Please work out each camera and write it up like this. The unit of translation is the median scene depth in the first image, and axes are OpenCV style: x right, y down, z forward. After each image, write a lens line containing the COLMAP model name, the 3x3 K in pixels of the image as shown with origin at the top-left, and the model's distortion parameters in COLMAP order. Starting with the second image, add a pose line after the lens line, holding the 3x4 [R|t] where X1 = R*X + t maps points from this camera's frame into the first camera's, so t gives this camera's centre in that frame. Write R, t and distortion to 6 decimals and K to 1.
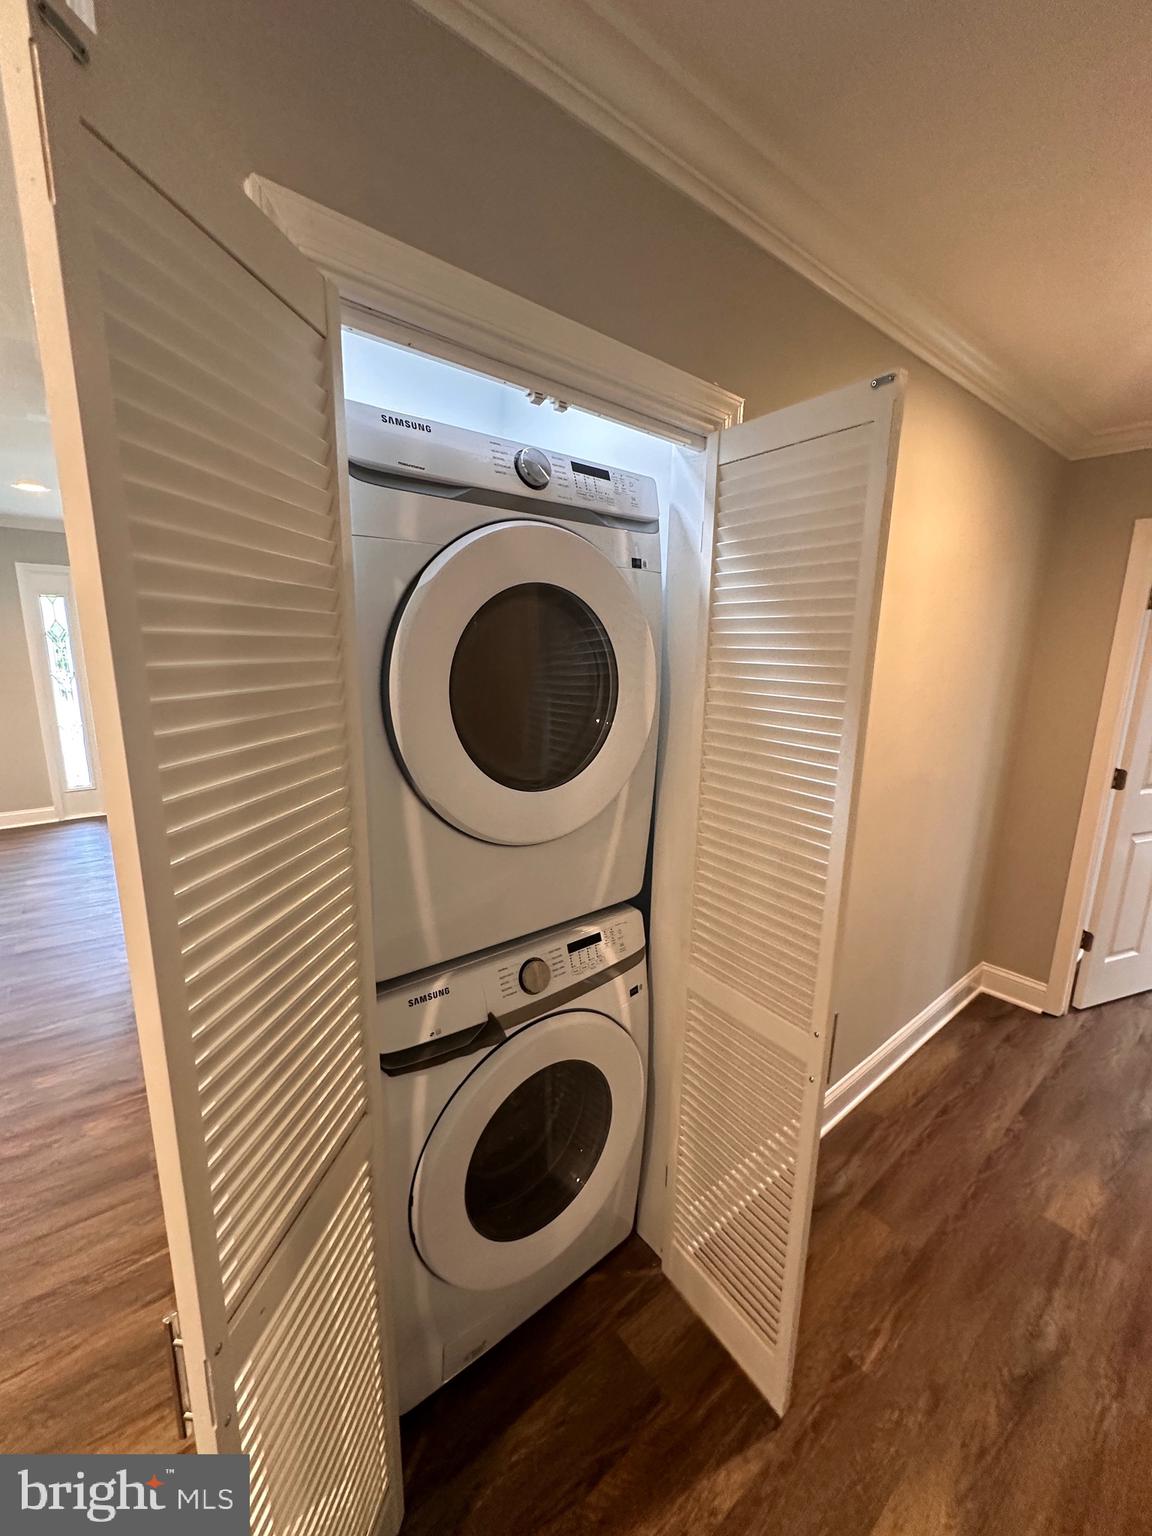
lens RADIAL K [[614.7, 0, 572.0], [0, 614.7, 768.2], [0, 0, 1]] dist [-0.001784, 0.000789]
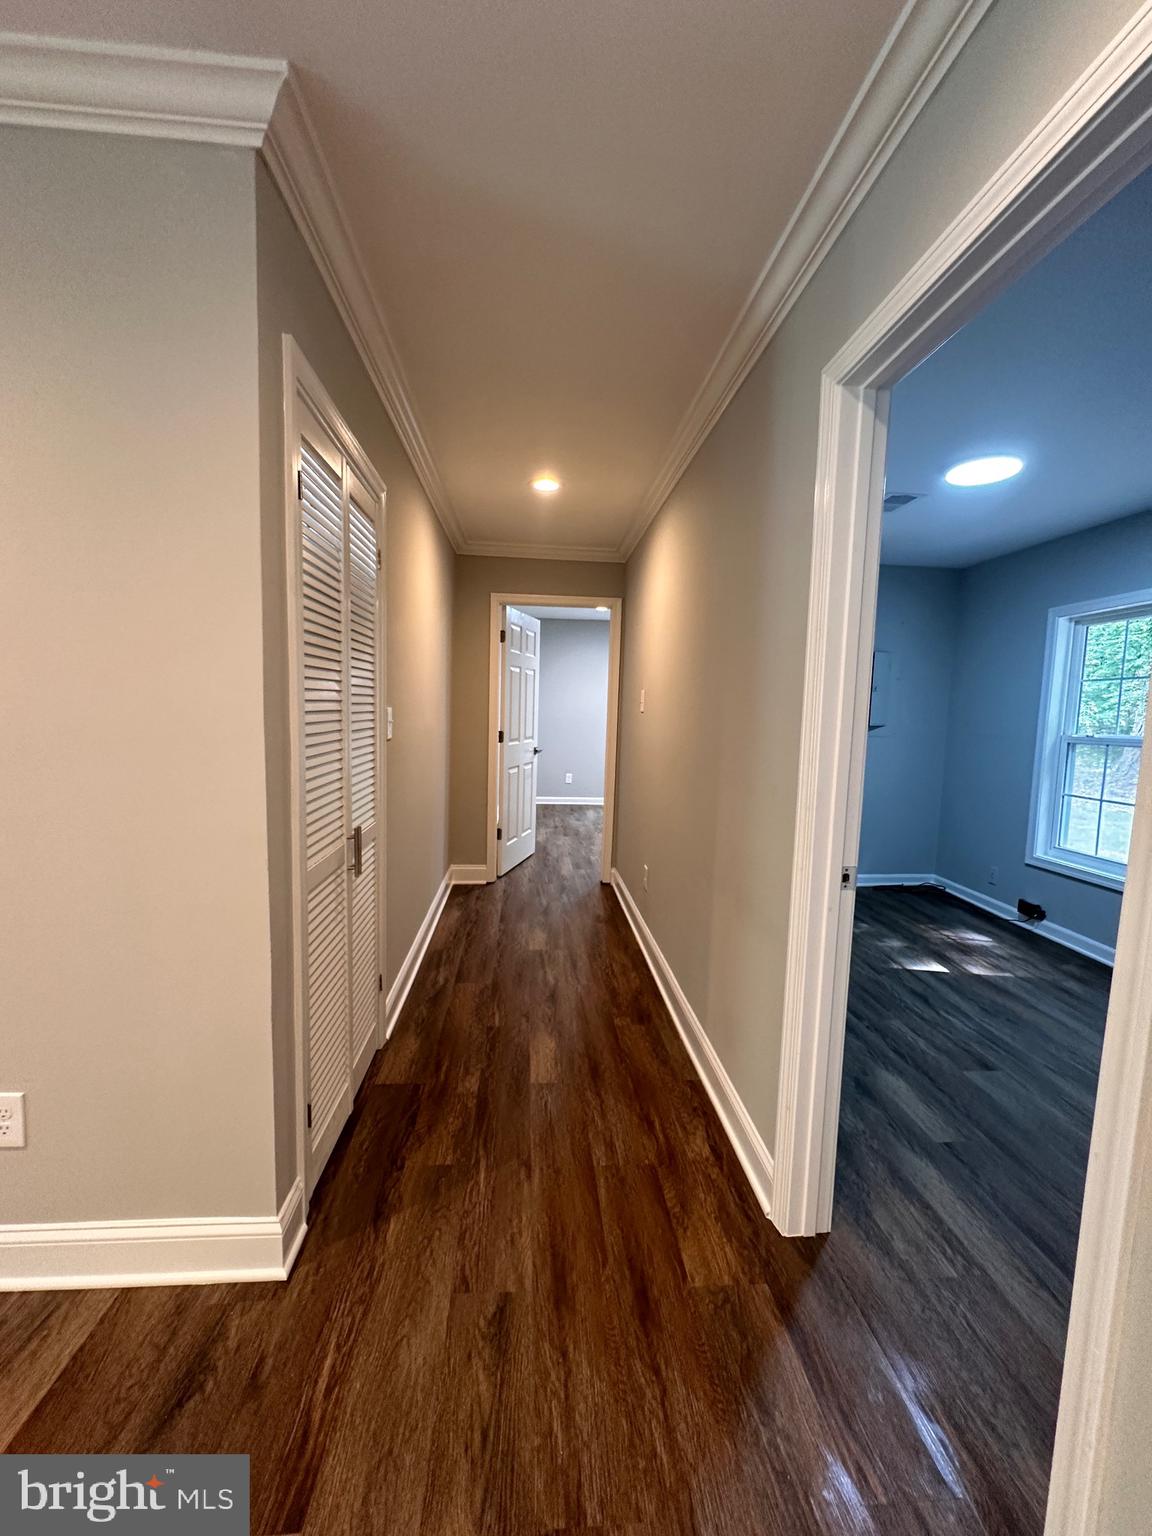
lens RADIAL K [[614.7, 0, 577.2], [0, 614.7, 764.3], [0, 0, 1]] dist [-0.001784, 0.000789]
pose [[0.560917, -0.076810, 0.824301, -0.466542], [0.146087, 0.989245, -0.007228, 0.142835], [-0.814881, 0.124474, 0.566105, -0.182832]]
